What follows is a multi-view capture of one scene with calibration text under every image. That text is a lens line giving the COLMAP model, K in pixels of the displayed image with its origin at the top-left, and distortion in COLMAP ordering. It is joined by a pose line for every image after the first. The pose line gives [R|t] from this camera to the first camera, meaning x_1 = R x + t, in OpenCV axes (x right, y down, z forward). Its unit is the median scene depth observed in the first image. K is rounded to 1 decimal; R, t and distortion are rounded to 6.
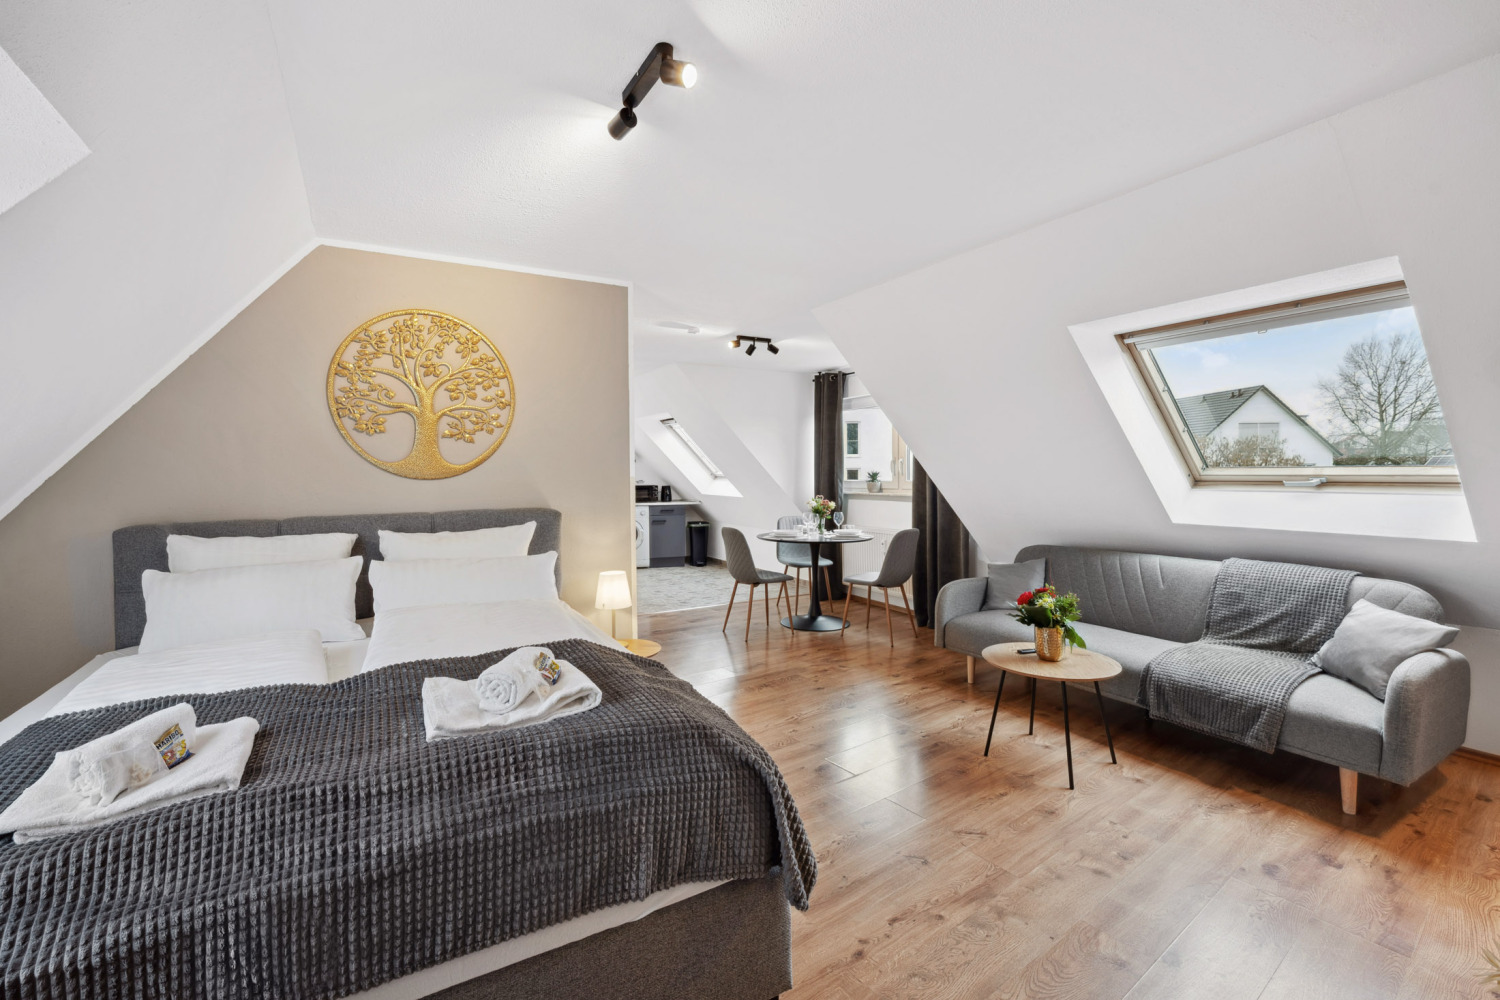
lens RADIAL K [[640.1, 0, 741.0], [0, 640.1, 491.8], [0, 0, 1]] dist [0.001980, 0.000190]
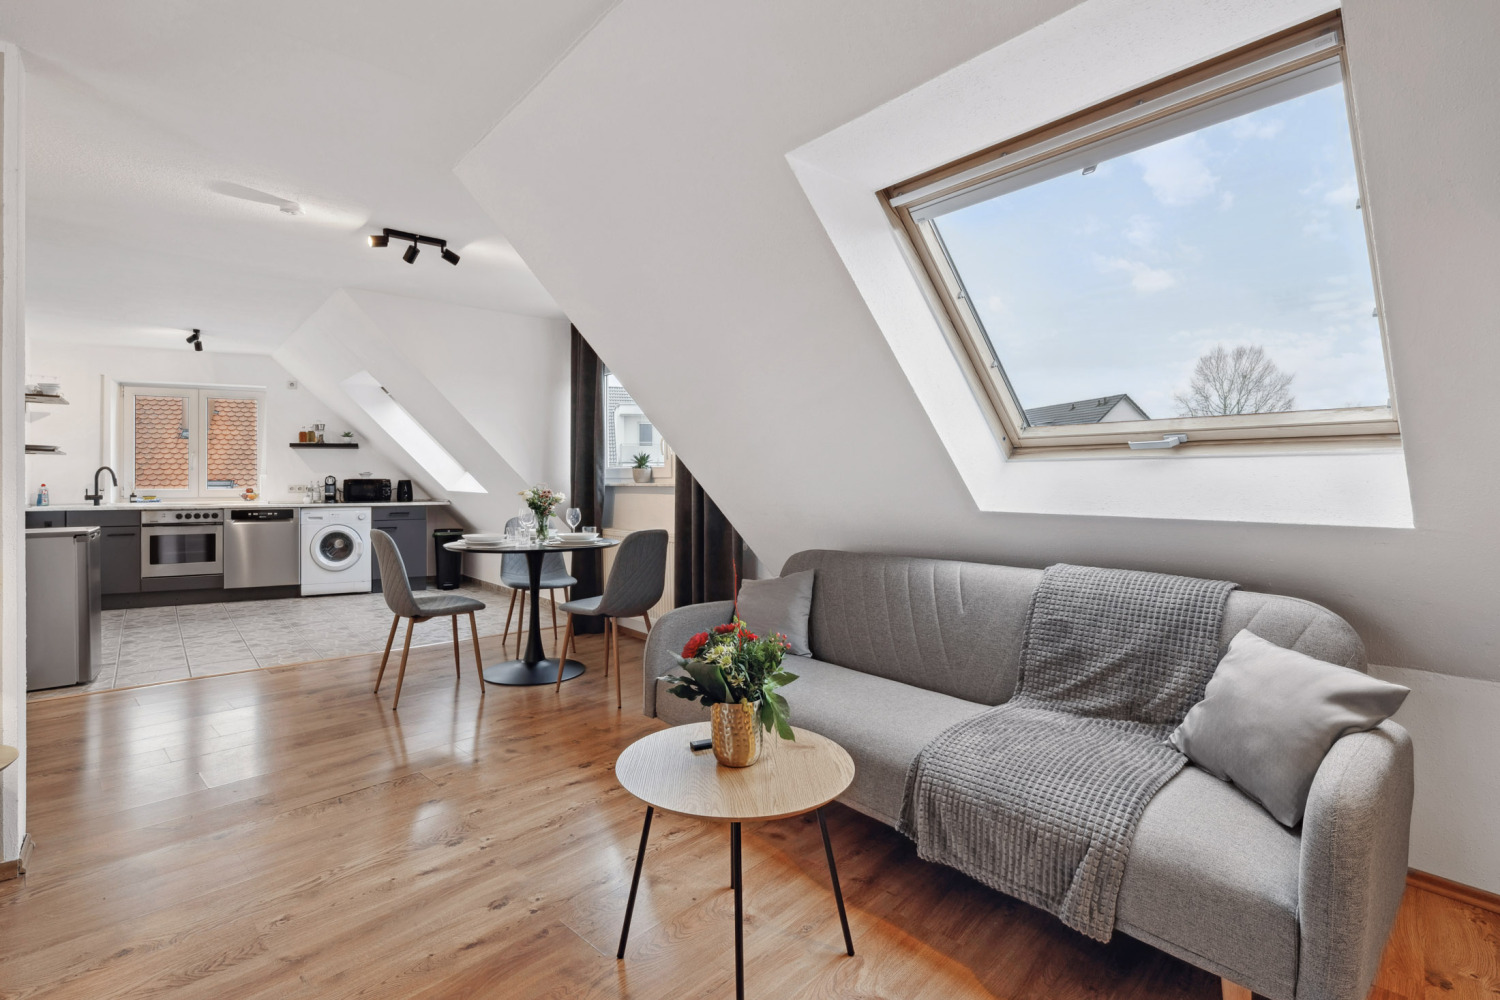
lens RADIAL K [[706.0, 0, 744.1], [0, 706.0, 481.0], [0, 0, 1]] dist [-0.000634, 0.000291]
pose [[0.982976, 0.007486, 0.183582, 0.319070], [-0.001980, 0.999543, -0.030159, 0.041436], [-0.183724, 0.029282, 0.982542, 0.356278]]
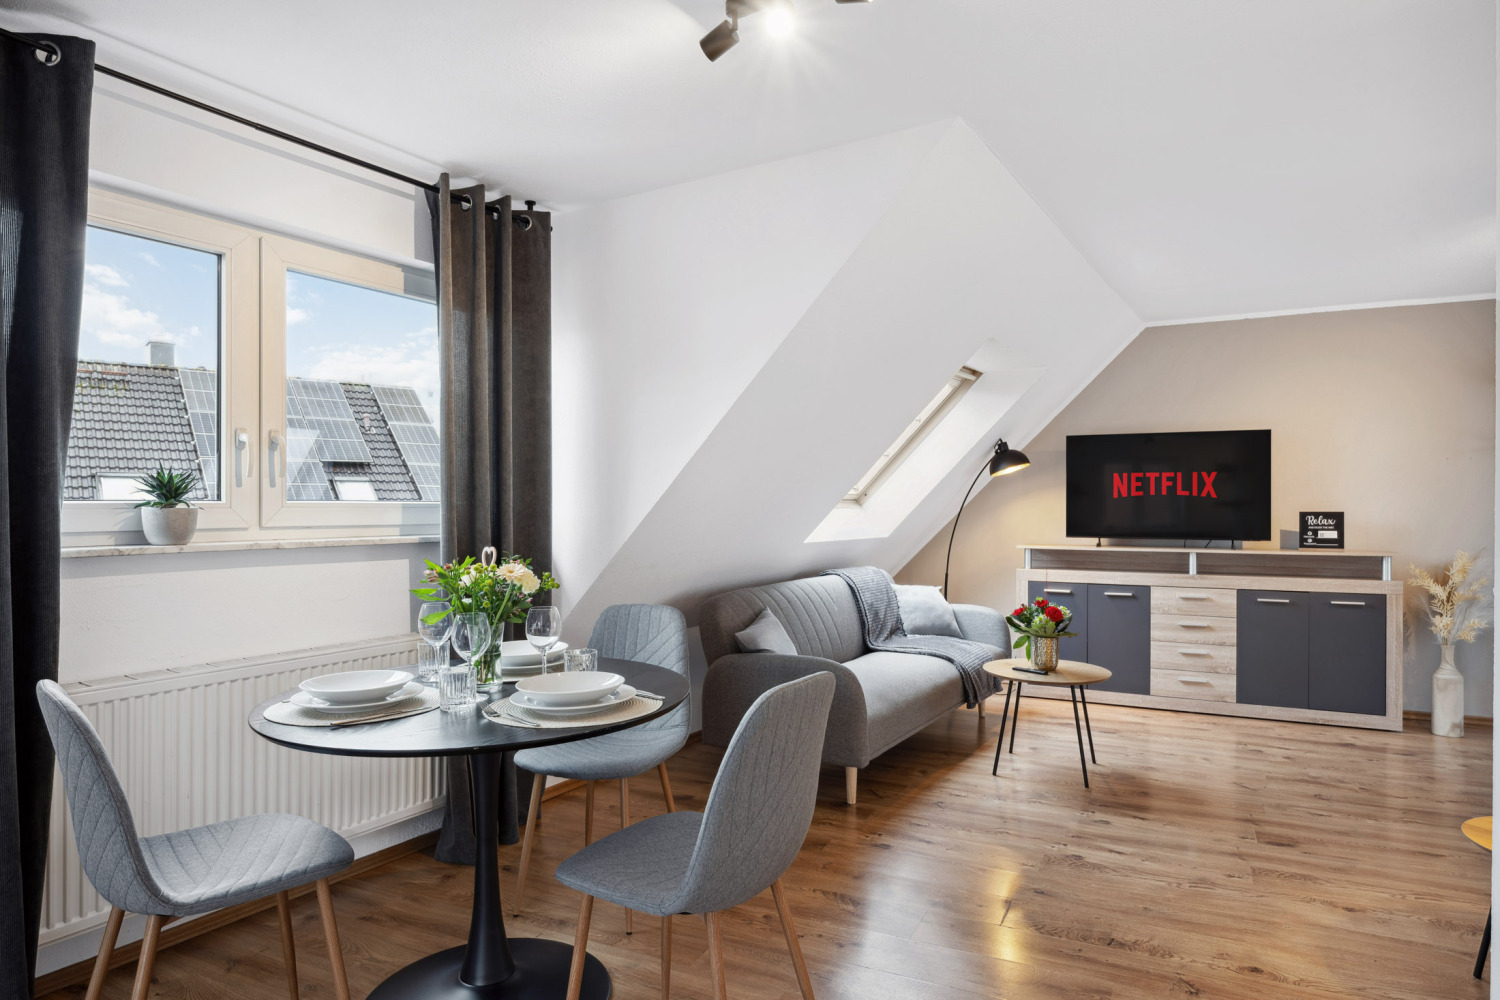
lens RADIAL K [[984.0, 0, 750.0], [0, 984.0, 500.0], [0, 0, 1]] dist [0.059049, -0.000145]
pose [[-0.514256, 0.002825, 0.857632, -0.504082], [0.029414, 0.999464, 0.014345, -0.027325], [-0.857132, 0.032604, -0.514064, 1.819817]]
